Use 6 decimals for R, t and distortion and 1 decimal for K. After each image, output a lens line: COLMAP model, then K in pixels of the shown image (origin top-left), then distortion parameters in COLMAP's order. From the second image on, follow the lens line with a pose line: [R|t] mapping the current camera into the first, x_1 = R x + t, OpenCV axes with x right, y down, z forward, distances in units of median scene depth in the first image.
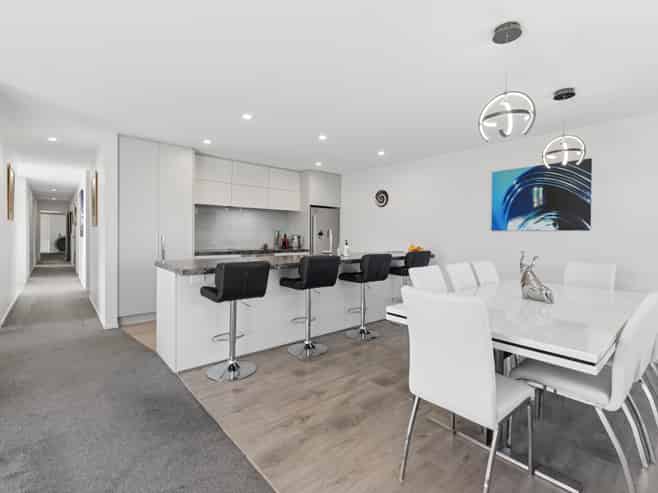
lens RADIAL K [[319.5, 0, 329.0], [0, 319.5, 246.5], [0, 0, 1]] dist [-0.003197, -0.000800]
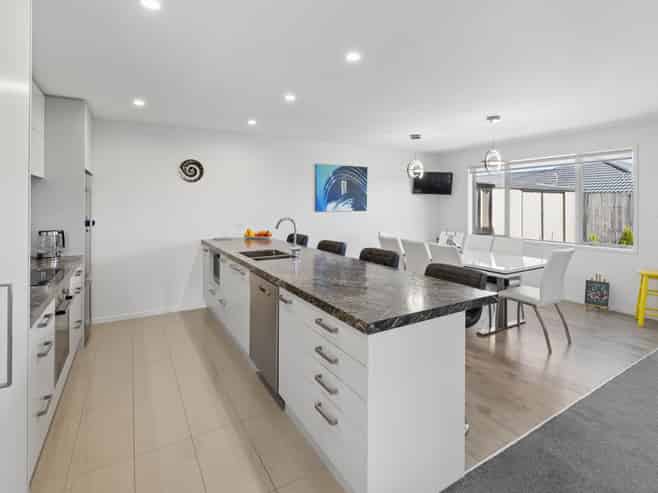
lens RADIAL K [[319.5, 0, 329.0], [0, 319.5, 246.5], [0, 0, 1]] dist [-0.003197, -0.000800]
pose [[0.197544, -0.145624, 0.969417, -0.542343], [0.037570, 0.989303, 0.140956, -0.067633], [-0.979574, 0.008577, 0.200902, 0.535473]]
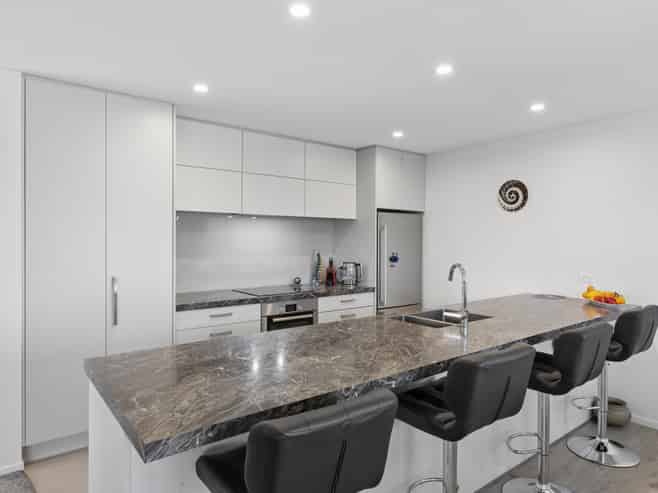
lens RADIAL K [[416.2, 0, 329.0], [0, 416.2, 246.5], [0, 0, 1]] dist [-0.017361, 0.000493]
pose [[0.999198, -0.007925, -0.039242, -0.123902], [0.007000, 0.999695, -0.023669, -0.049648], [0.039418, 0.023376, 0.998949, 0.285623]]
